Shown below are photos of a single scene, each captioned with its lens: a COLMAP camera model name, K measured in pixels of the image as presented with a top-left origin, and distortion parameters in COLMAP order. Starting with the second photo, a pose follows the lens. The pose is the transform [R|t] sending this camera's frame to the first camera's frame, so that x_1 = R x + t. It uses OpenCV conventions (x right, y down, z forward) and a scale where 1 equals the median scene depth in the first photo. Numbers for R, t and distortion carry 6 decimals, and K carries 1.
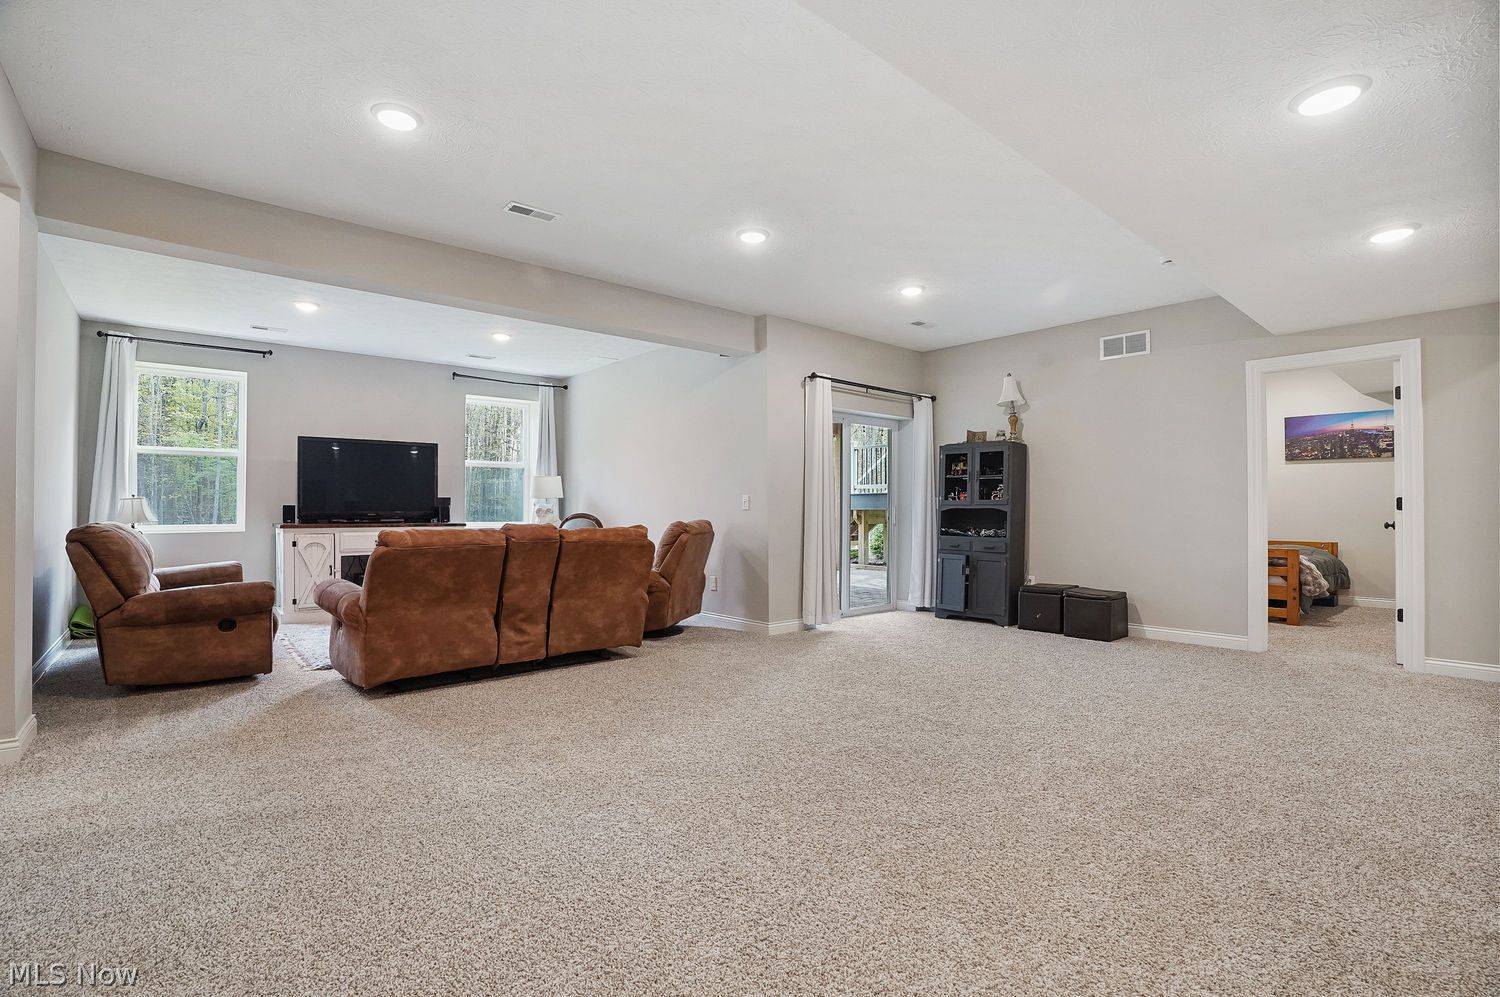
lens RADIAL K [[721.5, 0, 750.0], [0, 721.5, 498.5], [0, 0, 1]] dist [-0.010188, -0.000217]
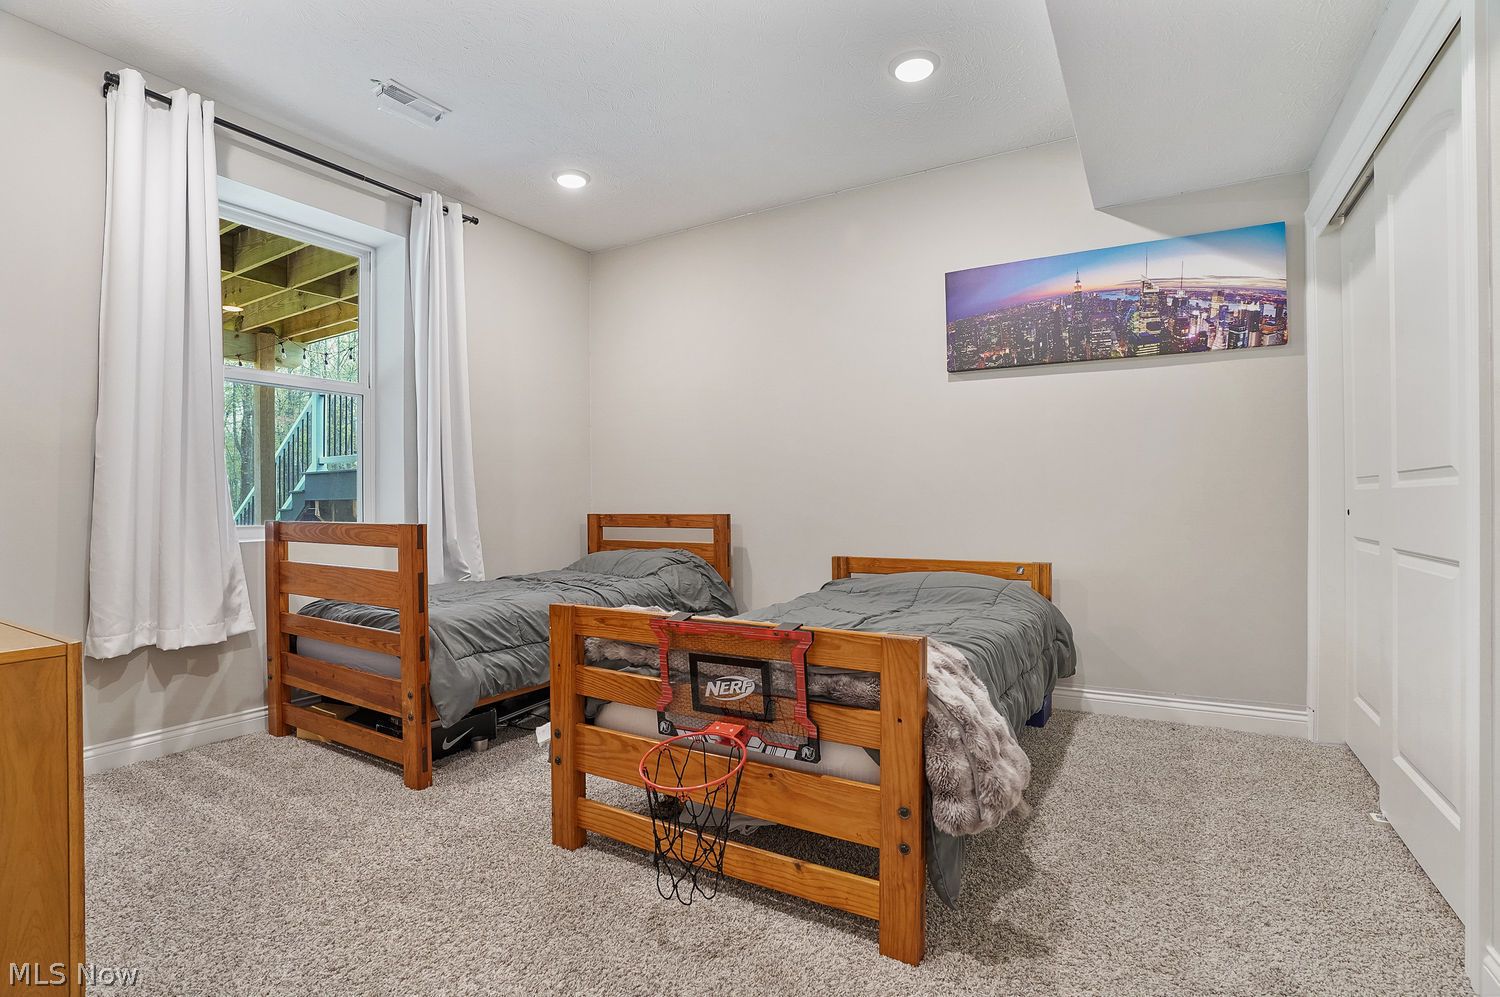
lens RADIAL K [[698.3, 0, 750.0], [0, 698.3, 498.5], [0, 0, 1]] dist [-0.053848, 0.000042]
pose [[0.958442, -0.008085, 0.285172, 0.430910], [0.006028, 0.999949, 0.008090, 0.015836], [-0.285223, -0.006035, 0.958442, 0.532455]]
